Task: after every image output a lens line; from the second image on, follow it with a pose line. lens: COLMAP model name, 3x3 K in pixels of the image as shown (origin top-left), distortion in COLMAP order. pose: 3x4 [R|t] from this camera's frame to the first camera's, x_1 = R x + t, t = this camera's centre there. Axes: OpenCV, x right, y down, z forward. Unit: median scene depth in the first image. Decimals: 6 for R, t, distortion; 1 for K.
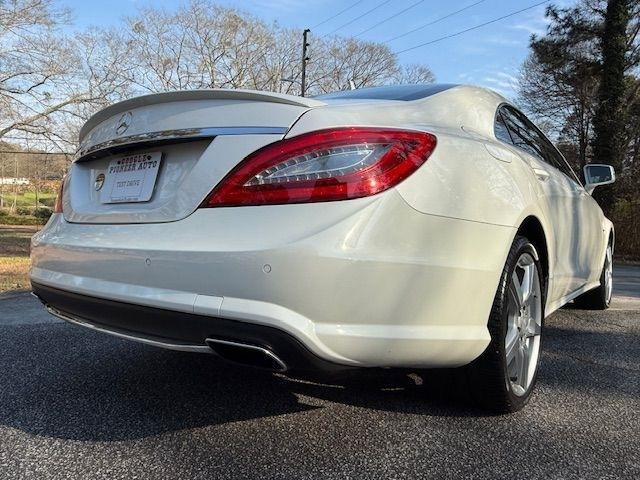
lens RADIAL K [[458.6, 0, 320.0], [0, 458.6, 240.0], [0, 0, 1]] dist [0.000903, 0.002238]
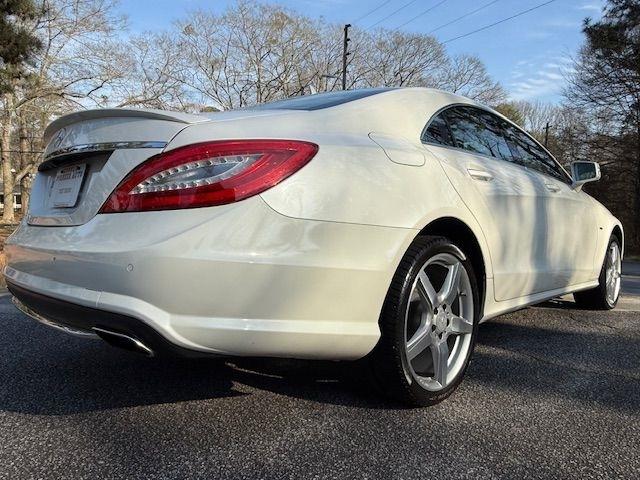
lens RADIAL K [[458.6, 0, 320.0], [0, 458.6, 240.0], [0, 0, 1]] dist [0.000903, 0.002238]
pose [[0.994113, 0.003154, -0.108298, 0.235715], [-0.001962, 0.999936, 0.011109, -0.010086], [0.108326, -0.010831, 0.994056, -0.045845]]
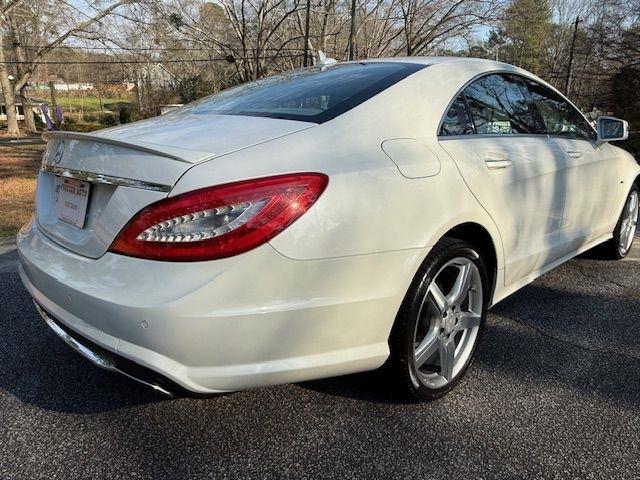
lens RADIAL K [[459.4, 0, 320.0], [0, 459.4, 240.0], [0, 0, 1]] dist [0.003936, -0.000023]
pose [[0.991473, 0.019425, -0.128857, 0.233051], [0.008343, 0.977337, 0.211526, -0.191734], [0.130046, -0.210797, 0.968841, -0.019232]]
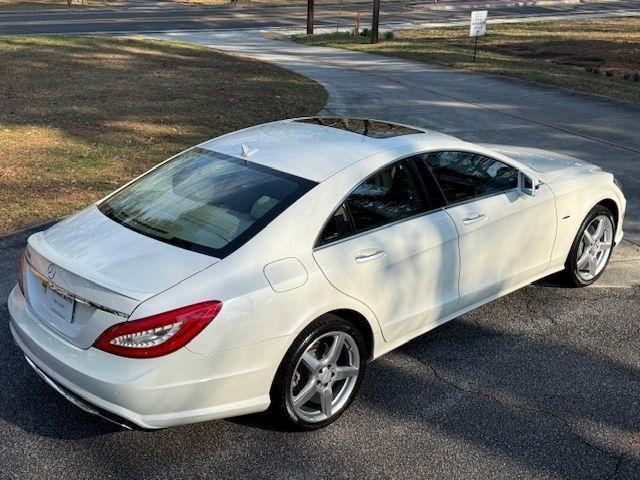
lens RADIAL K [[743.2, 0, 320.0], [0, 743.2, 240.0], [0, 0, 1]] dist [0.183128, -0.323516]
pose [[0.984869, 0.030128, -0.170659, 0.688017], [0.025314, 0.949199, 0.313658, -0.833722], [0.171439, -0.313232, 0.934074, -0.943565]]
